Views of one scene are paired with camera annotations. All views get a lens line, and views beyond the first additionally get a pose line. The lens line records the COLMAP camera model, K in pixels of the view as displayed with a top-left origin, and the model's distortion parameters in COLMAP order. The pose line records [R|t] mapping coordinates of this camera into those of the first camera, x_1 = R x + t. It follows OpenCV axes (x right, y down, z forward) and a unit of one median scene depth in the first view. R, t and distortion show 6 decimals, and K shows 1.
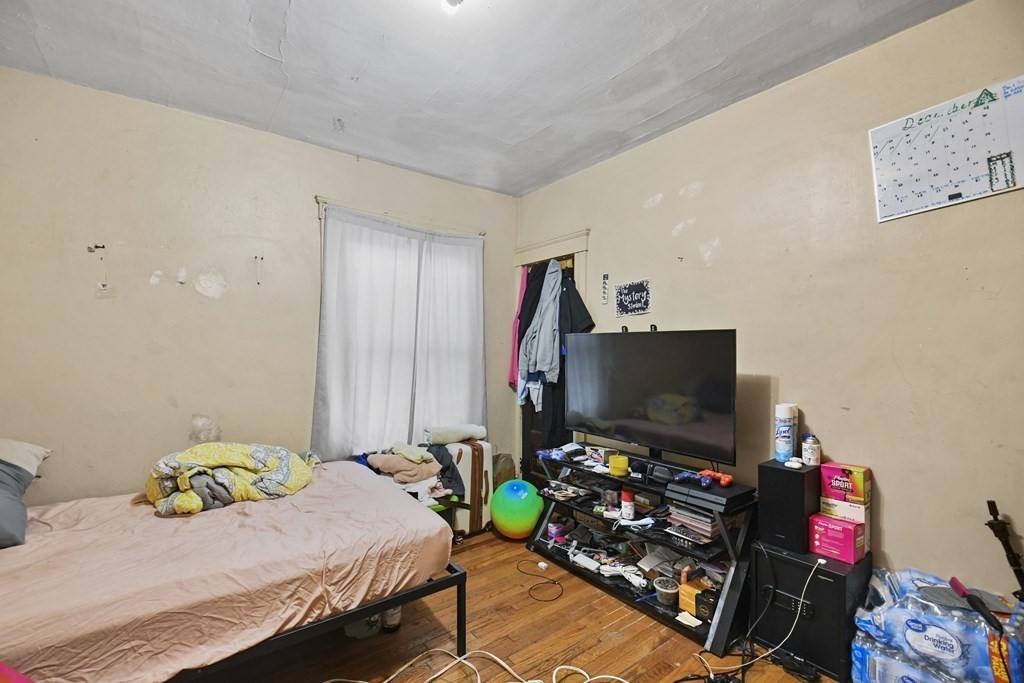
lens RADIAL K [[446.4, 0, 512.0], [0, 446.4, 341.5], [0, 0, 1]] dist [-0.001388, -0.000683]
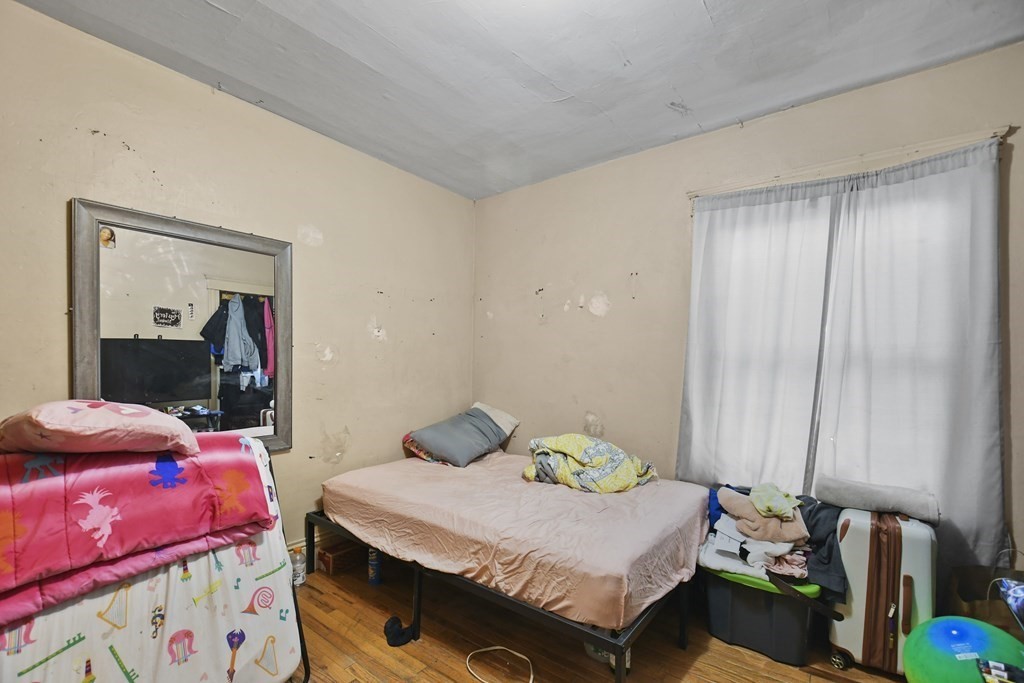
lens RADIAL K [[456.9, 0, 510.0], [0, 456.9, 362.0], [0, 0, 1]] dist [0.035699, -0.000533]
pose [[0.247733, 0.002808, -0.968824, 0.523563], [0.016302, 0.999842, 0.007066, 0.014922], [0.968691, -0.017545, 0.247648, 0.523520]]
